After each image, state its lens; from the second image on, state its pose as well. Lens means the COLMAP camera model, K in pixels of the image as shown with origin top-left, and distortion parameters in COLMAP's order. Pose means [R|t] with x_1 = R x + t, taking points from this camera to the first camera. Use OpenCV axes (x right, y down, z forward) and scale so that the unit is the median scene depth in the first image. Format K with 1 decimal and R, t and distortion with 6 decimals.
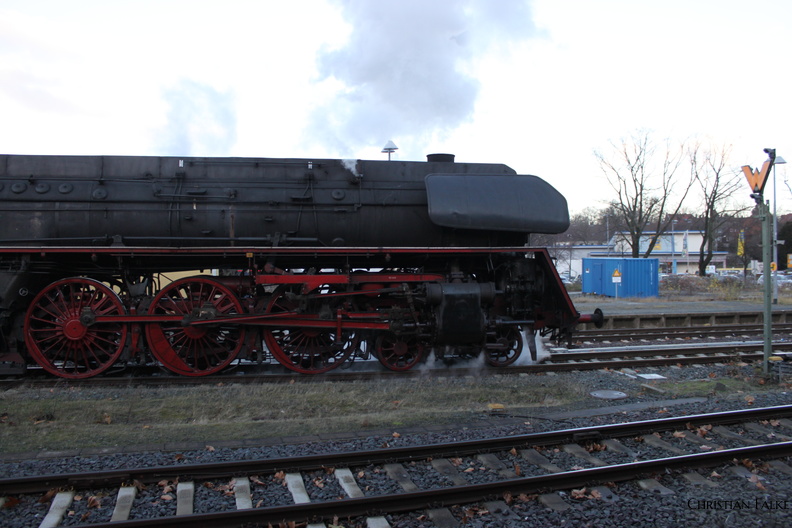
lens RADIAL K [[689.3, 0, 391.1], [0, 689.3, 258.7], [0, 0, 1]] dist [-0.165650, 0.153509]
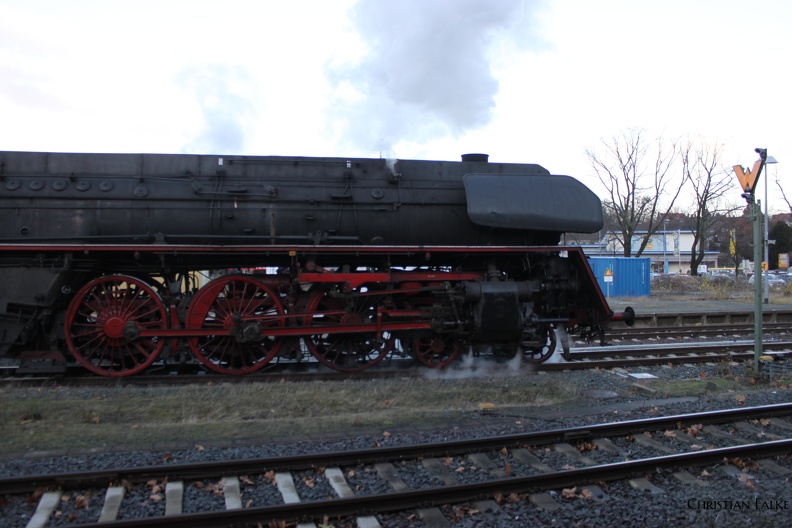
lens RADIAL K [[691.6, 0, 391.2], [0, 691.6, 259.1], [0, 0, 1]] dist [-0.167226, 0.156321]
pose [[0.999899, 0.002349, 0.014046, -0.068338], [-0.002378, 0.999995, 0.002042, 0.000552], [-0.014041, -0.002075, 0.999899, -0.011347]]
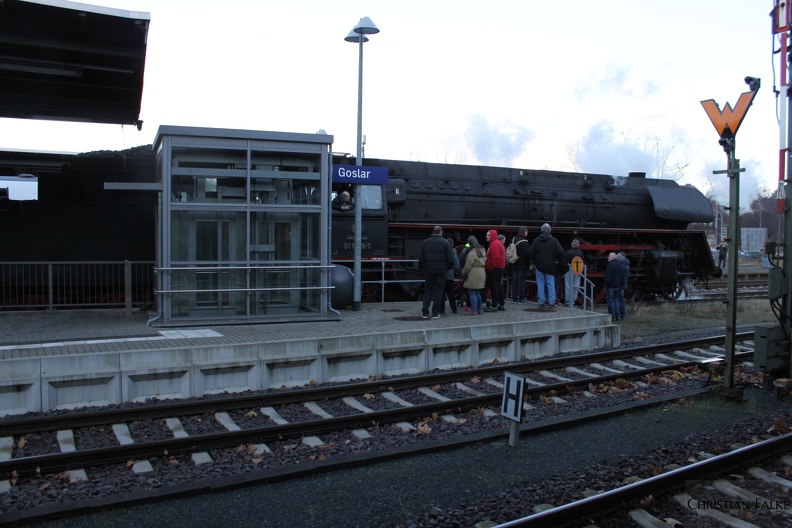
lens RADIAL K [[689.3, 0, 391.1], [0, 689.3, 258.7], [0, 0, 1]] dist [-0.165650, 0.153509]
pose [[0.968469, 0.004701, 0.249088, -0.944419], [-0.014582, 0.999178, 0.037836, 0.001988], [-0.248706, -0.040275, 0.967741, -0.442769]]
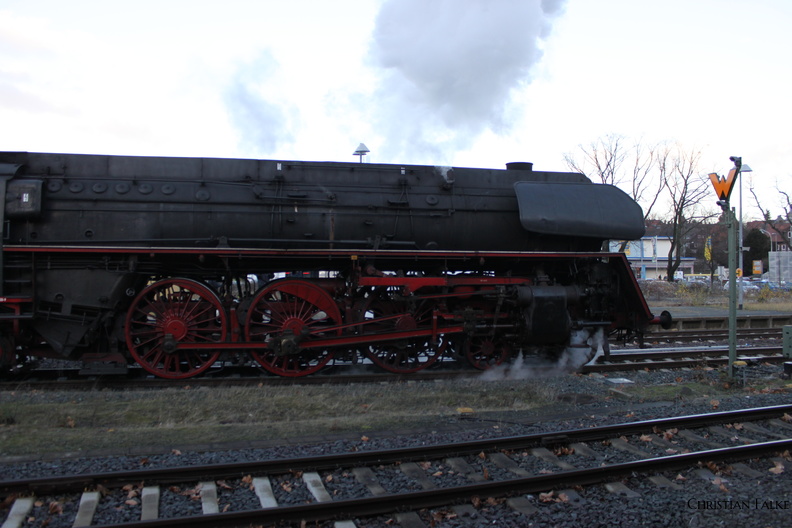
lens RADIAL K [[691.6, 0, 391.2], [0, 691.6, 259.1], [0, 0, 1]] dist [-0.167226, 0.156321]
pose [[0.998946, 0.008902, 0.045029, -0.177614], [-0.008722, 0.999953, -0.004178, 0.000714], [-0.045065, 0.003781, 0.998977, -0.034254]]
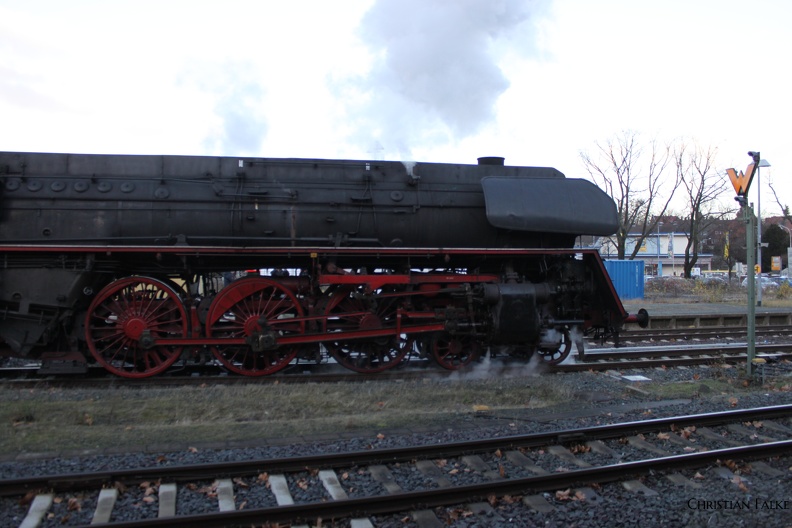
lens RADIAL K [[691.6, 0, 391.2], [0, 691.6, 259.1], [0, 0, 1]] dist [-0.167226, 0.156321]
pose [[0.999731, 0.004778, 0.022696, -0.103843], [-0.004761, 0.999988, -0.000777, 0.000653], [-0.022700, 0.000668, 0.999742, -0.018478]]
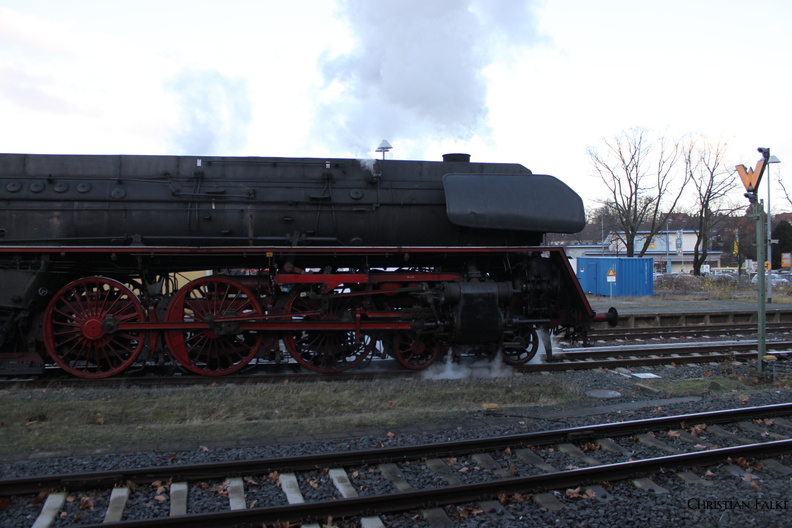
lens RADIAL K [[691.6, 0, 391.2], [0, 691.6, 259.1], [0, 0, 1]] dist [-0.167226, 0.156321]
pose [[0.999961, -0.000604, 0.008805, -0.033809], [0.000591, 0.999999, 0.001471, -0.000054], [-0.008806, -0.001466, 0.999960, -0.006681]]
